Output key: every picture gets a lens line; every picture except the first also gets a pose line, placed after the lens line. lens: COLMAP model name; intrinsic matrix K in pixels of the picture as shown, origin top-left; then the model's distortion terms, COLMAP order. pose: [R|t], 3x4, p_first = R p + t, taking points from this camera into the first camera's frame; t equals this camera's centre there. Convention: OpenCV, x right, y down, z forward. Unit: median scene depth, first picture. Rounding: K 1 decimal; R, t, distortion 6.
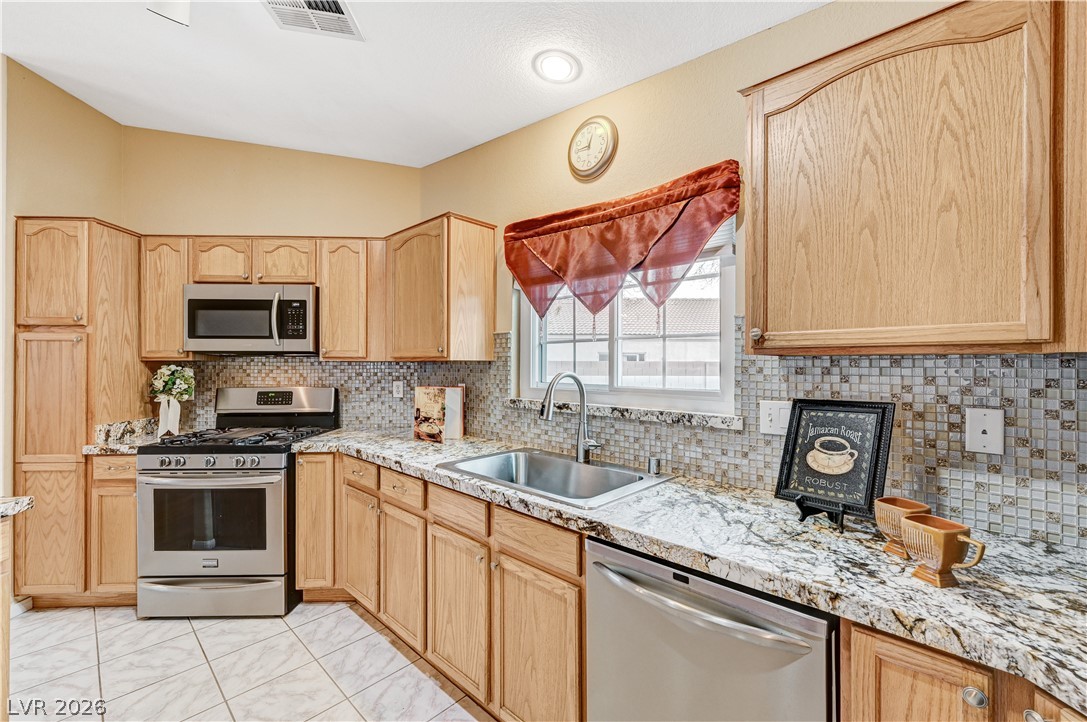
lens RADIAL K [[449.8, 0, 545.4], [0, 449.8, 361.1], [0, 0, 1]] dist [-0.001227, 0.000516]
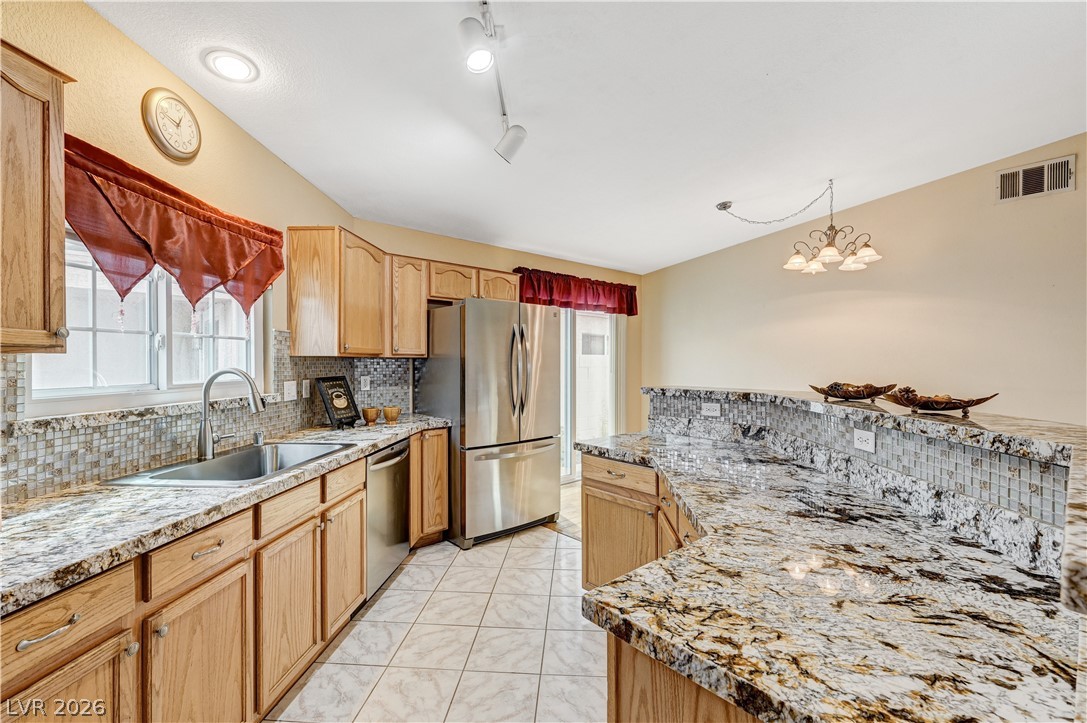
lens RADIAL K [[475.4, 0, 548.6], [0, 475.4, 363.6], [0, 0, 1]] dist [0.004378, 0.000995]
pose [[-0.634938, -0.006148, 0.772539, -1.109608], [-0.005915, 0.999978, 0.003097, 0.005193], [-0.772540, -0.002603, -0.634960, 0.997097]]
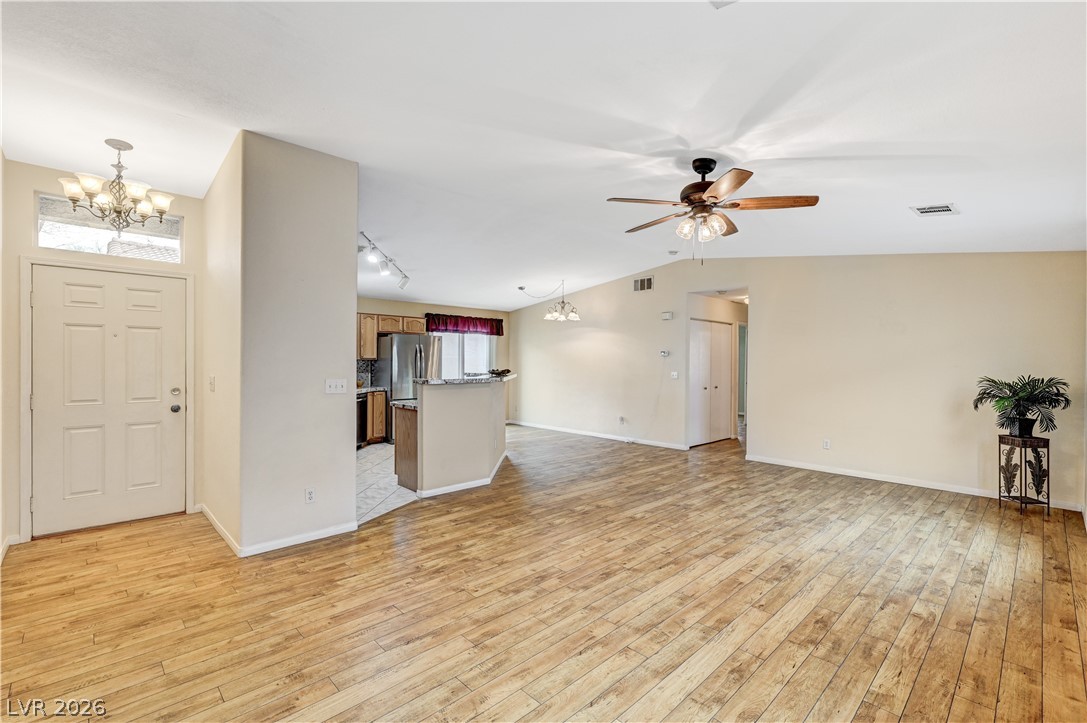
lens RADIAL K [[482.4, 0, 541.7], [0, 482.4, 359.9], [0, 0, 1]] dist [0.003517, -0.000287]
pose [[-0.658202, -0.002427, 0.752838, -3.185215], [-0.010907, 0.999921, -0.006312, 0.002603], [-0.752763, -0.012365, -0.658176, 1.756716]]
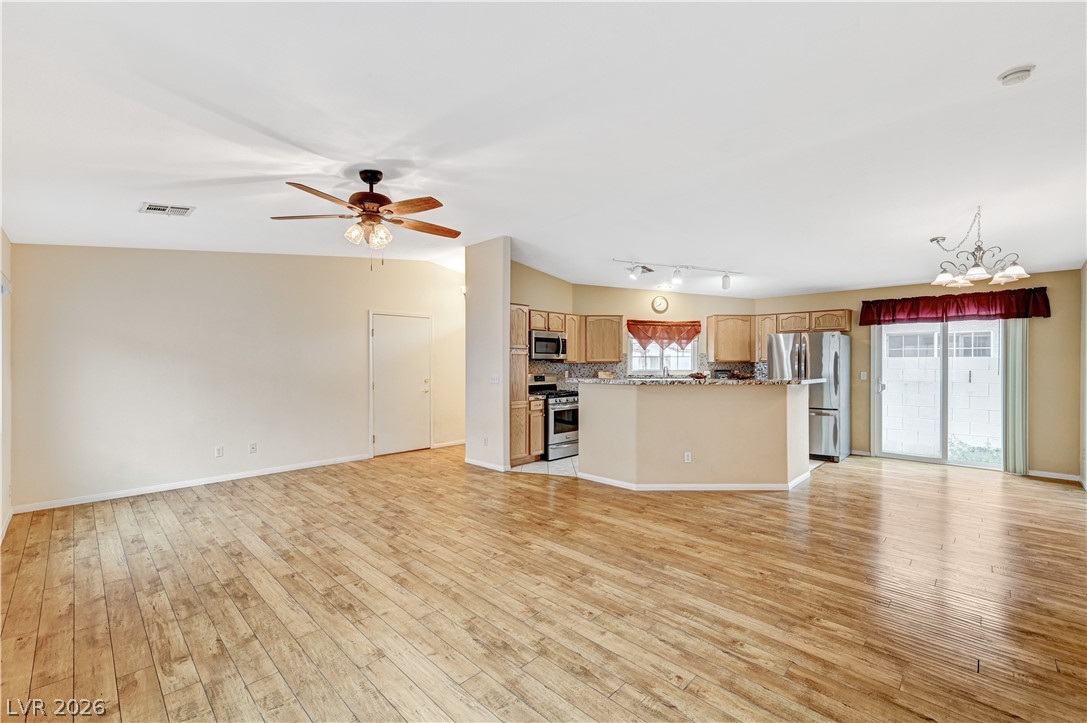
lens RADIAL K [[449.8, 0, 547.4], [0, 449.8, 362.1], [0, 0, 1]] dist [-0.001227, 0.000516]
pose [[0.723010, 0.000735, 0.690837, -2.992721], [-0.003792, 0.999989, 0.002905, -0.013455], [-0.690827, -0.004720, 0.723004, -0.979252]]
